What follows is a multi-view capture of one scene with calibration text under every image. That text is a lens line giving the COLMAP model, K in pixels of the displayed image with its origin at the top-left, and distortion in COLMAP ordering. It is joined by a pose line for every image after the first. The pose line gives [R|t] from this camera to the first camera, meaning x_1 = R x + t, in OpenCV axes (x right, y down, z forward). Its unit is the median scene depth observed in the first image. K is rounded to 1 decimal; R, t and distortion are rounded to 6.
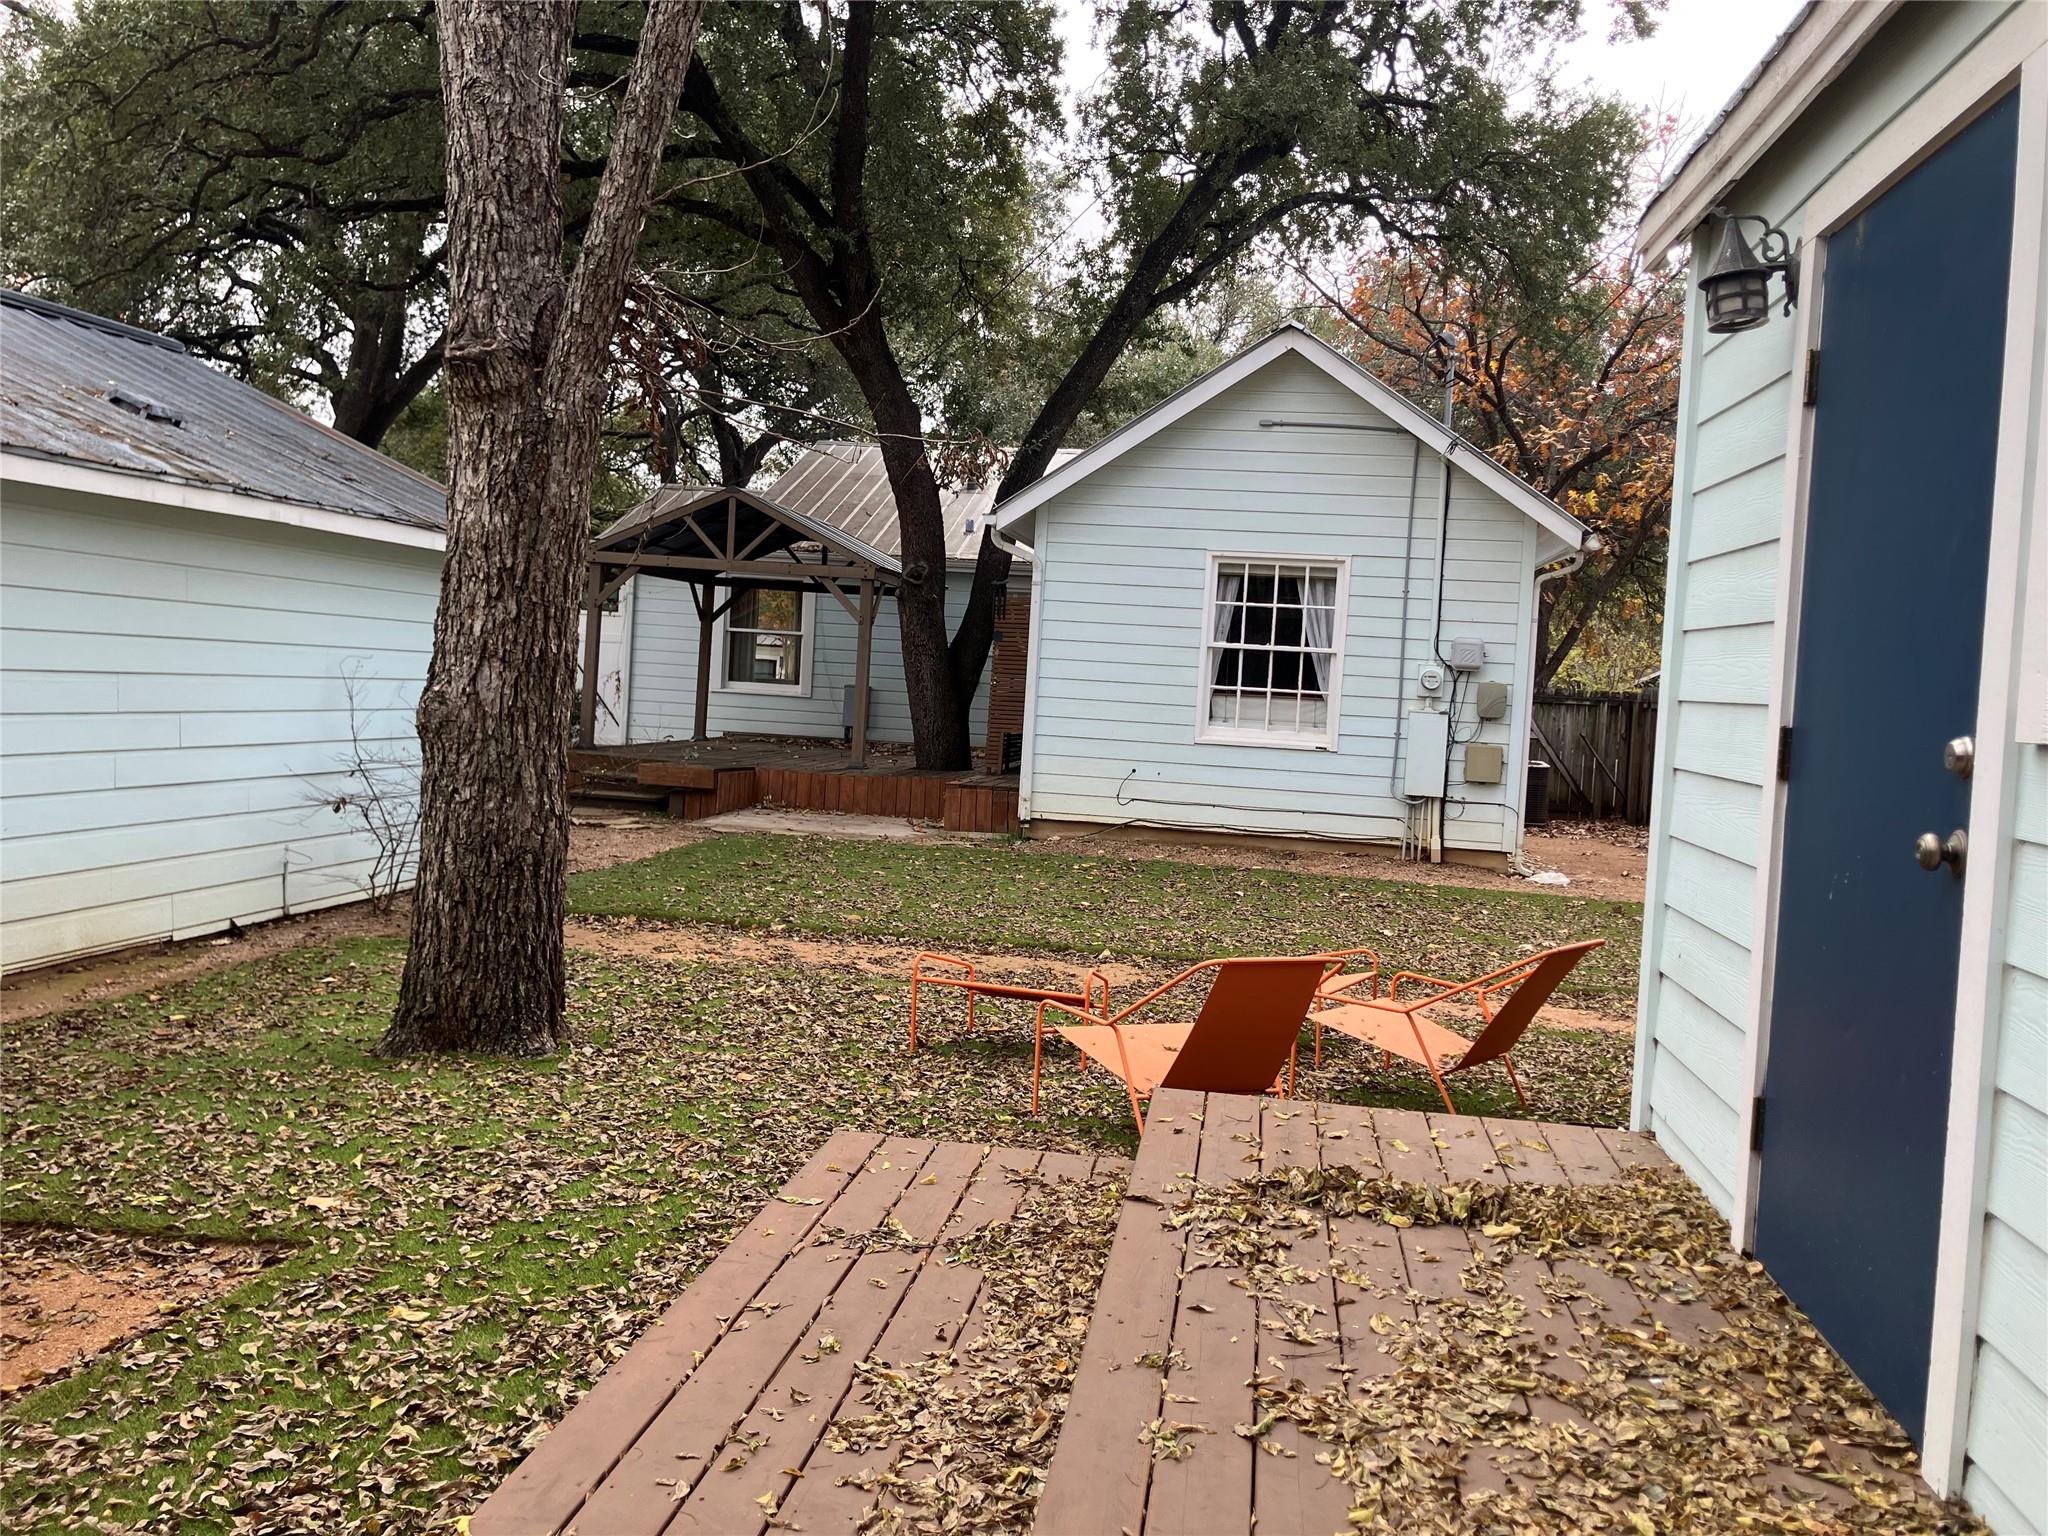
lens RADIAL K [[1702.2, 0, 1024.0], [0, 1702.2, 768.0], [0, 0, 1]] dist [0.005988, 0.020010]
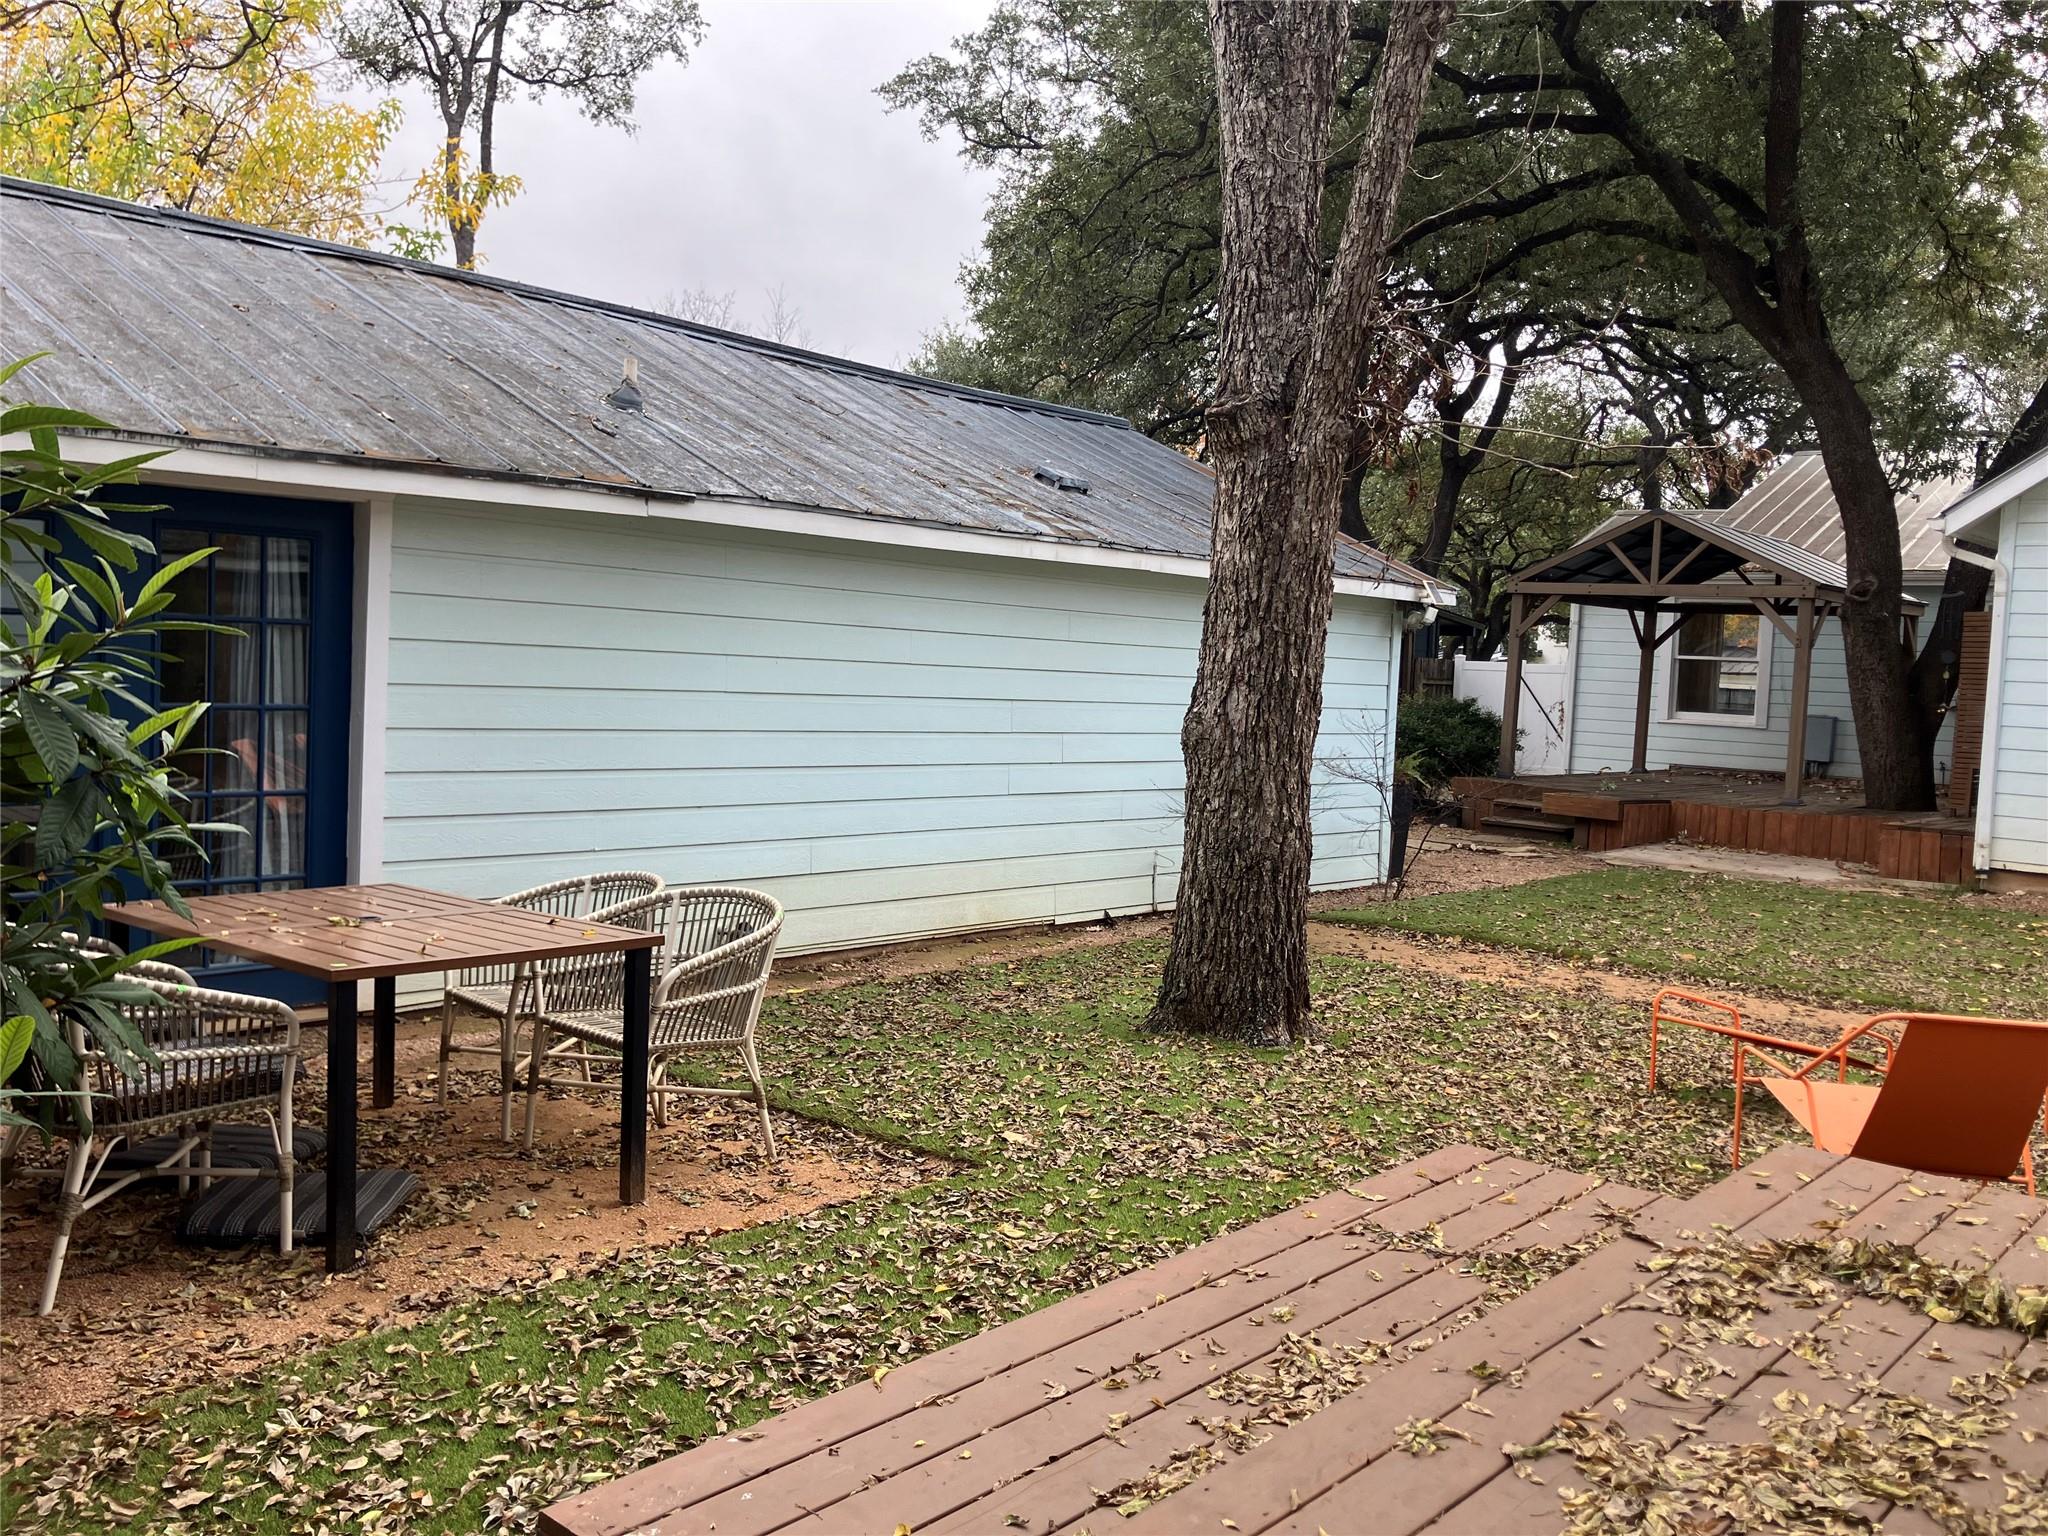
lens RADIAL K [[1679.0, 0, 1024.6], [0, 1679.0, 761.2], [0, 0, 1]] dist [0.135190, -0.201033]
pose [[0.835825, 0.015463, -0.548779, 0.173285], [-0.028741, 0.999465, -0.015612, 0.008009], [0.548244, 0.028821, 0.835822, 0.008320]]
